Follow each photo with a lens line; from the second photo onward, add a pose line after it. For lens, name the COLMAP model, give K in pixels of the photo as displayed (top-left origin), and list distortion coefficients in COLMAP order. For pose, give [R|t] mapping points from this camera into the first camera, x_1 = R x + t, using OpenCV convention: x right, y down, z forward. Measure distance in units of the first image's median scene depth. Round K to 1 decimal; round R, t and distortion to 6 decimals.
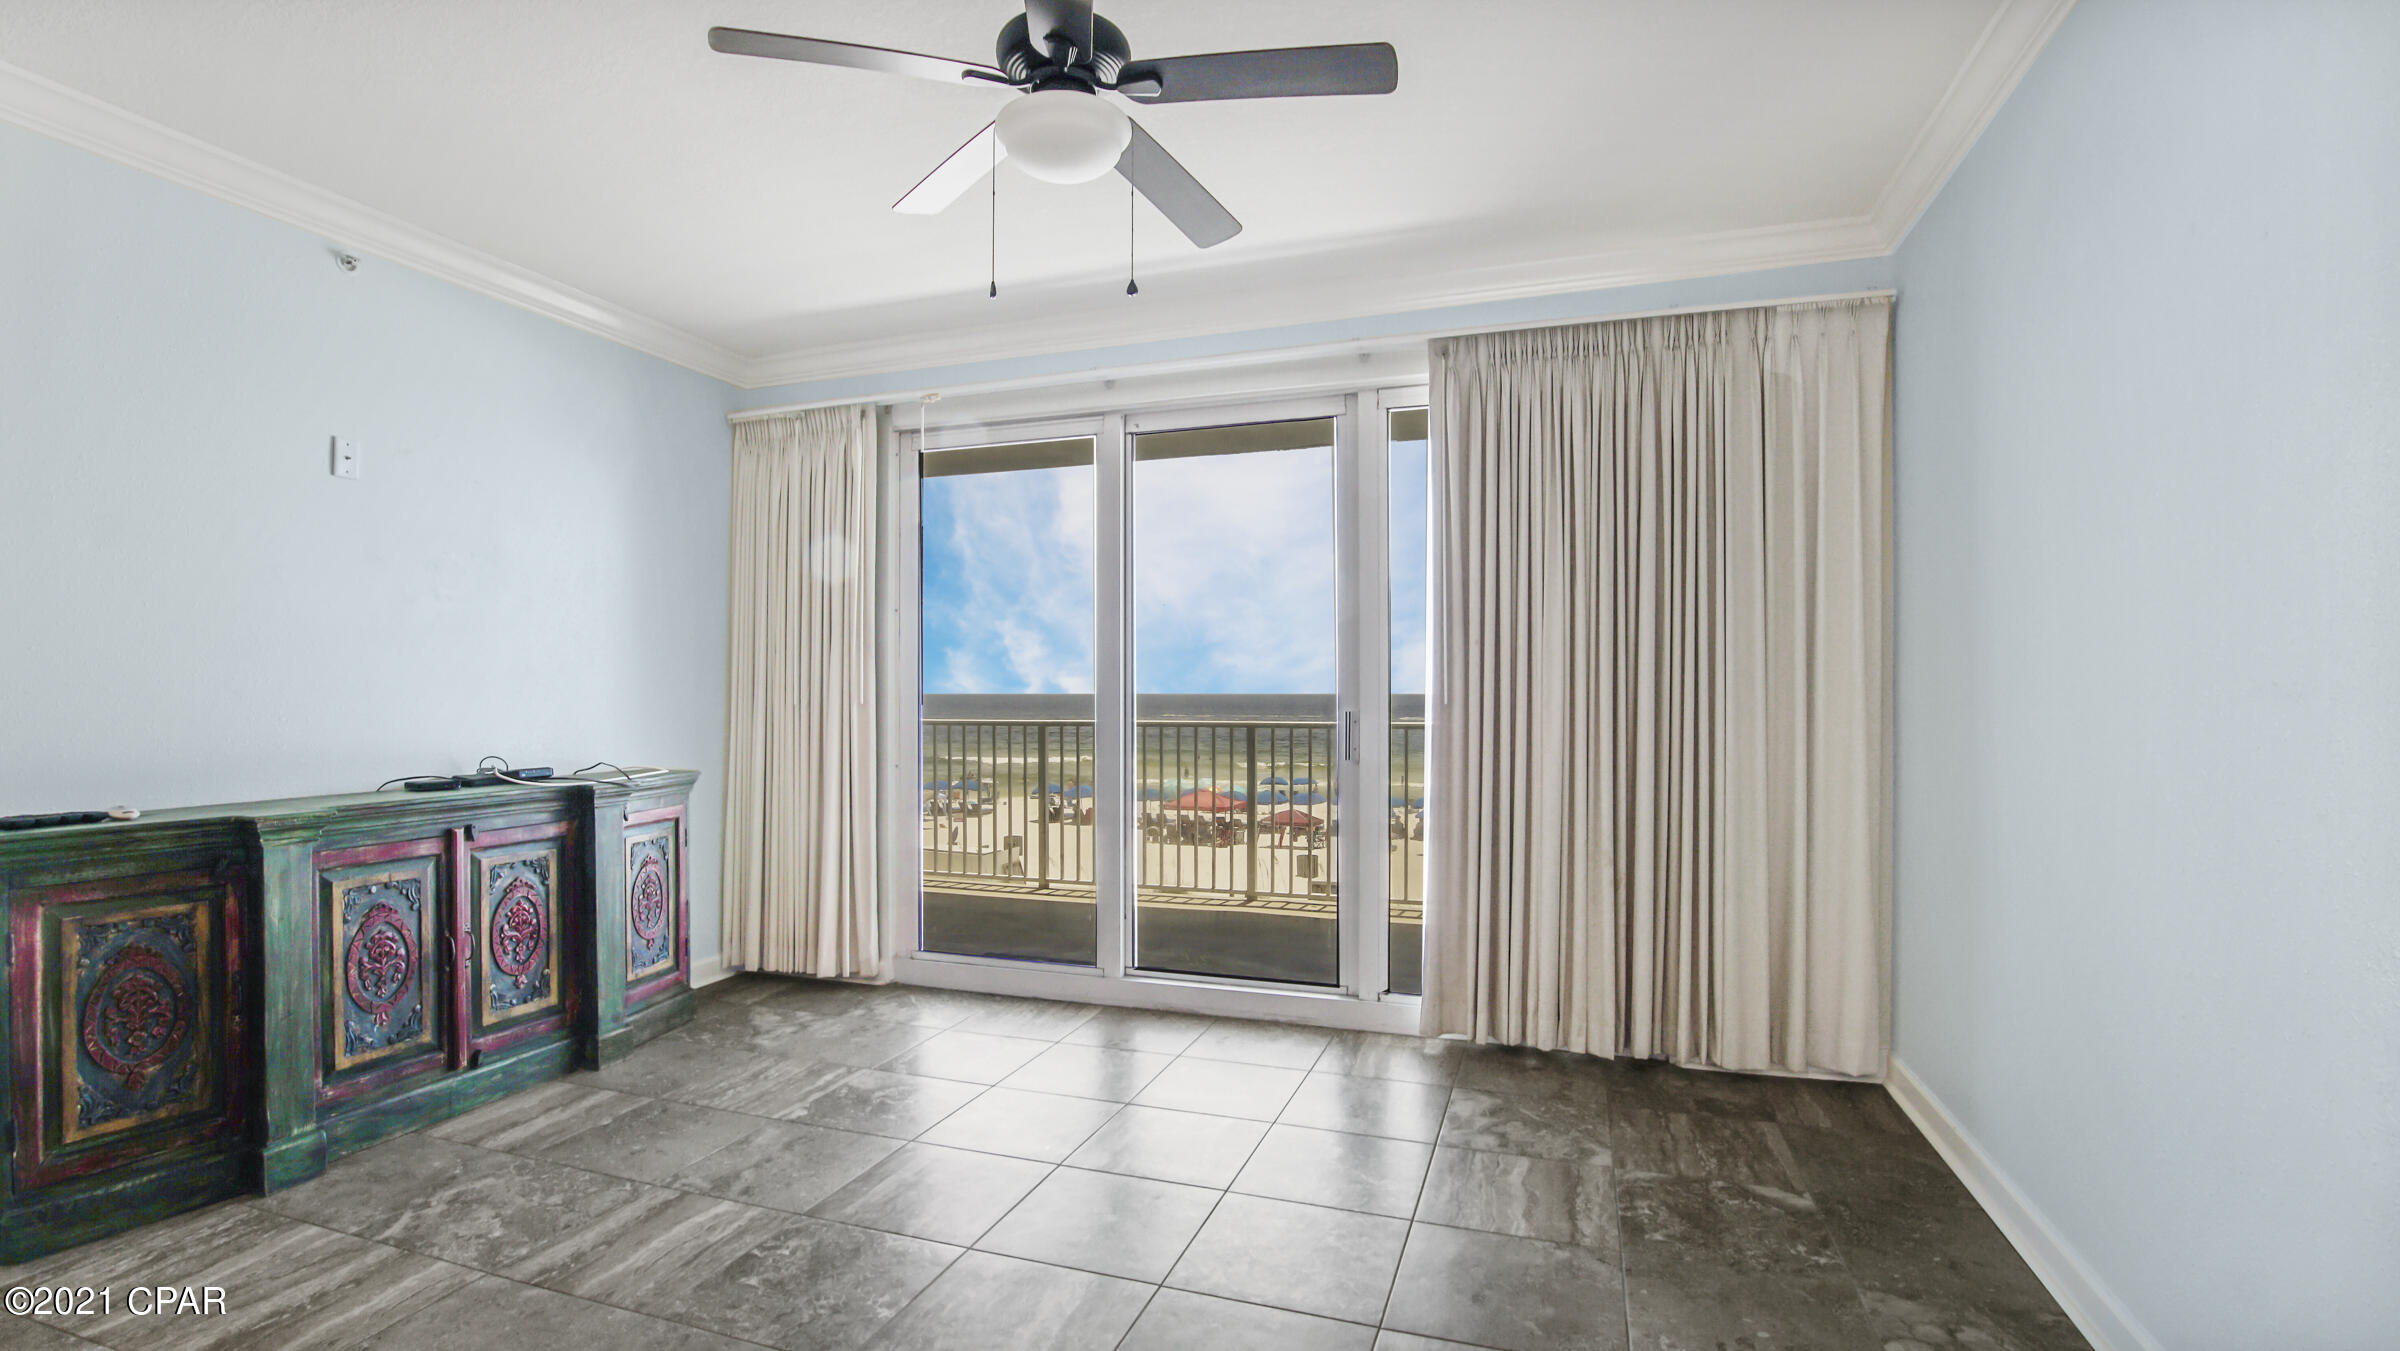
lens RADIAL K [[1102.7, 0, 1160.2], [0, 1102.7, 636.0], [0, 0, 1]] dist [-0.023751, 0.000165]
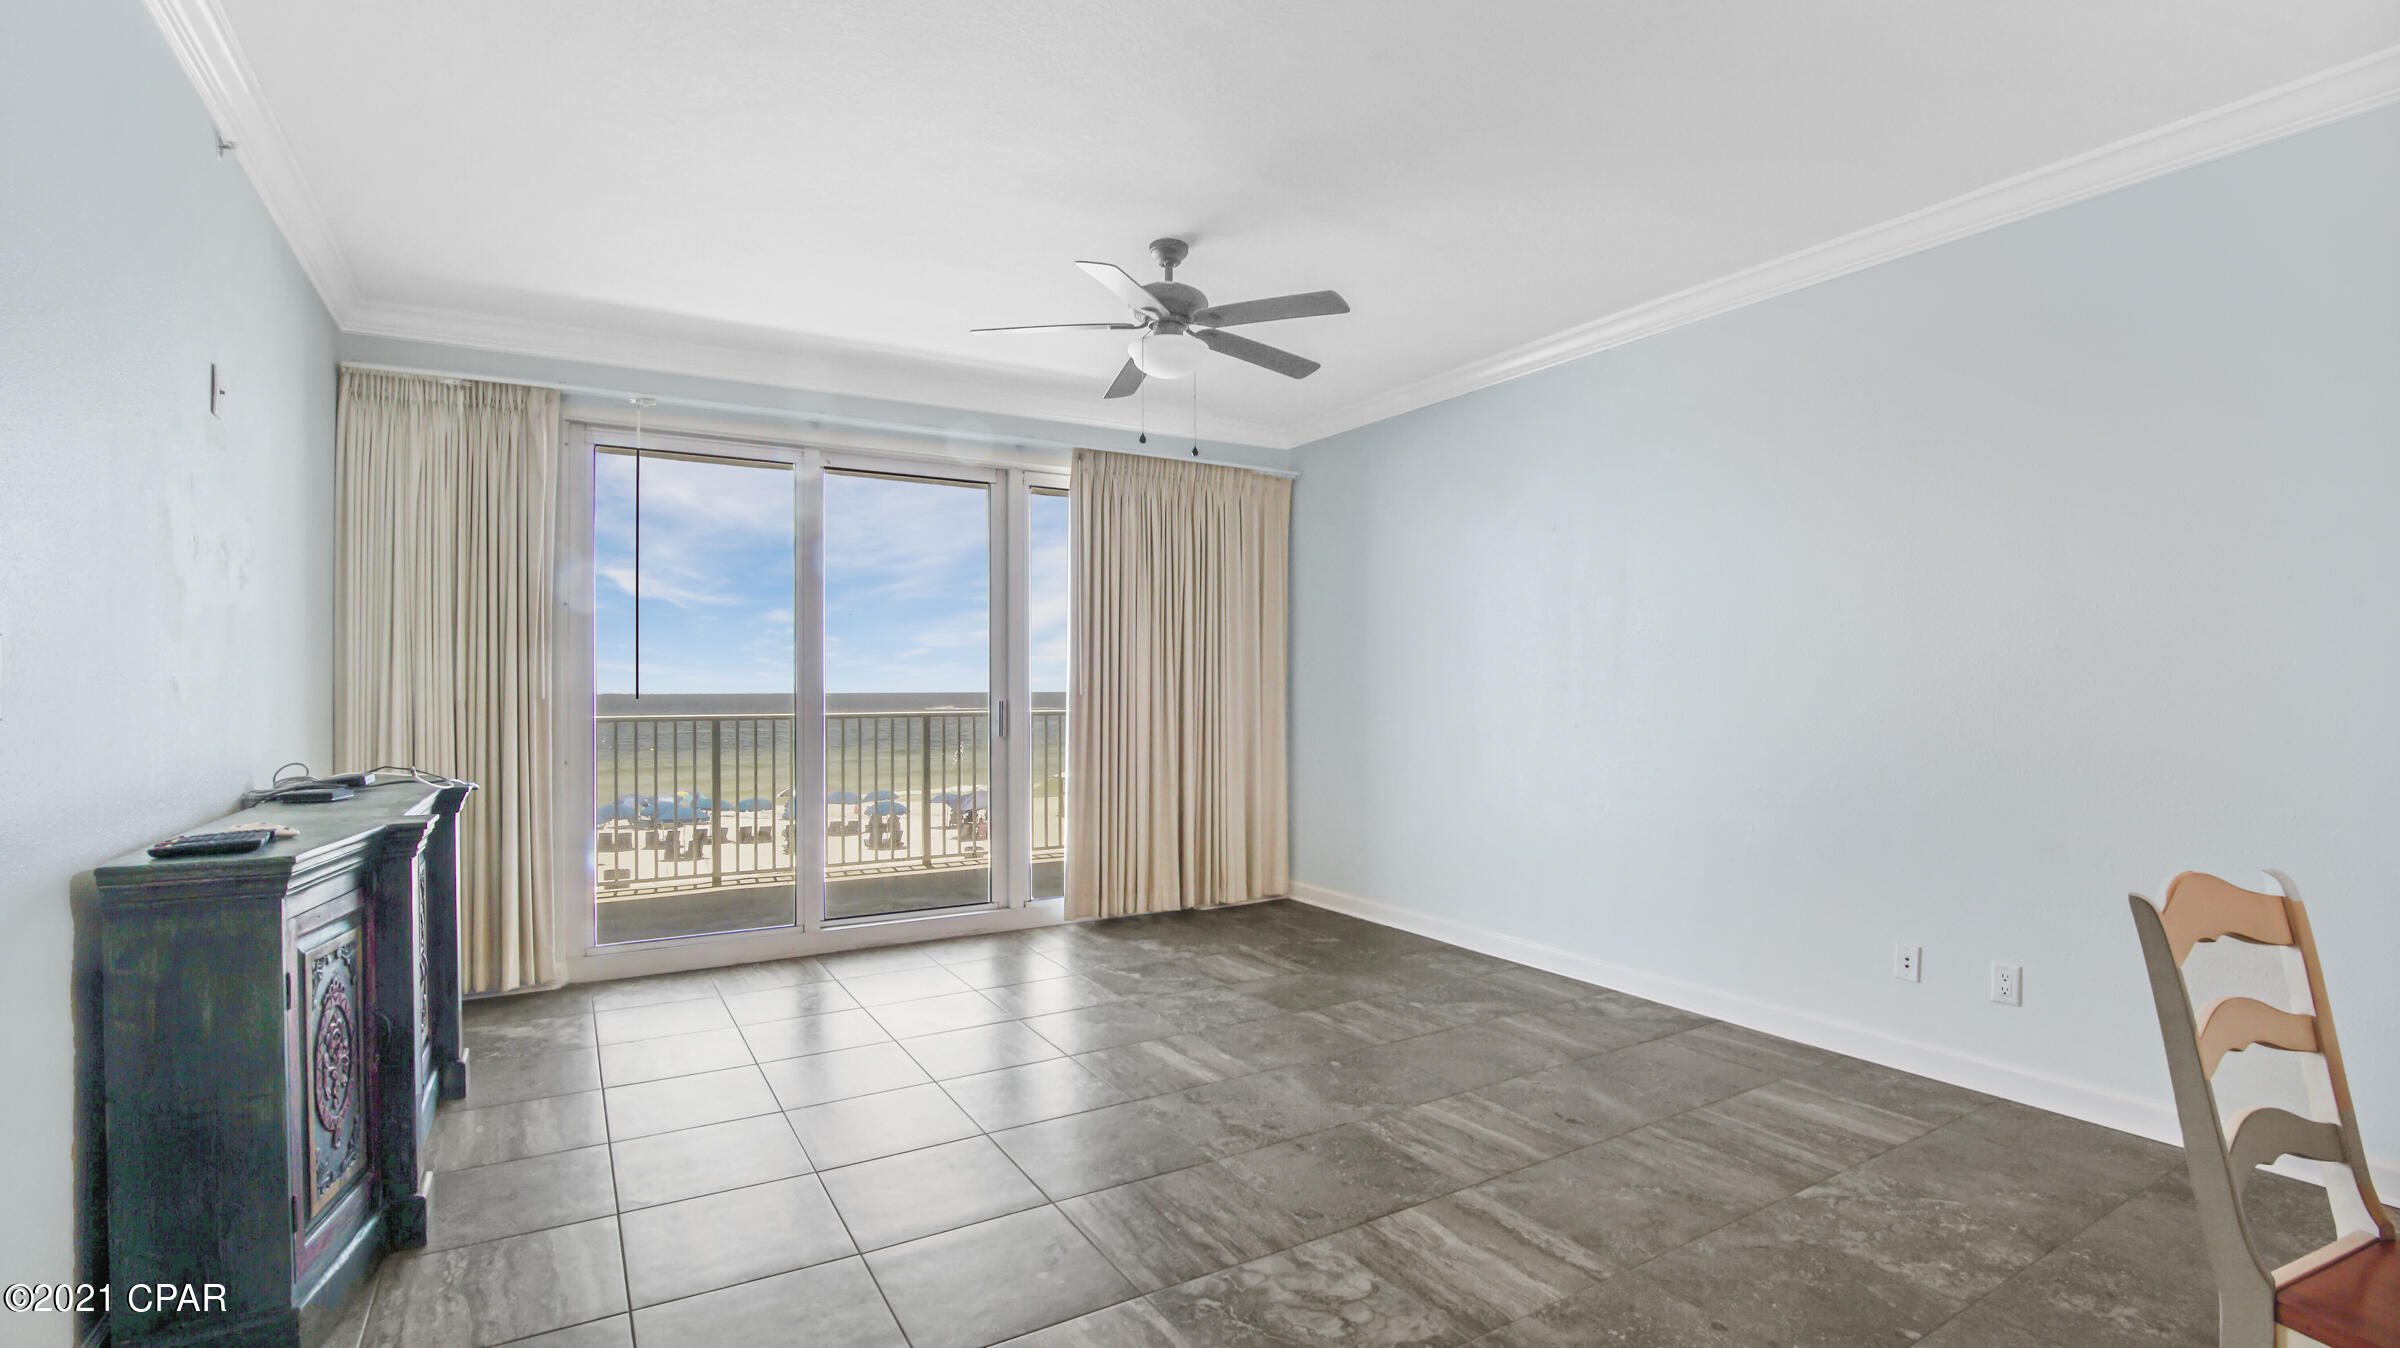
lens RADIAL K [[1086.7, 0, 1189.6], [0, 1086.7, 676.8], [0, 0, 1]] dist [-0.024624, 0.000032]
pose [[0.628527, 0.009480, 0.777730, -0.782893], [-0.041326, 0.998920, 0.021222, -0.003893], [-0.776689, -0.045479, 0.628241, -0.031989]]
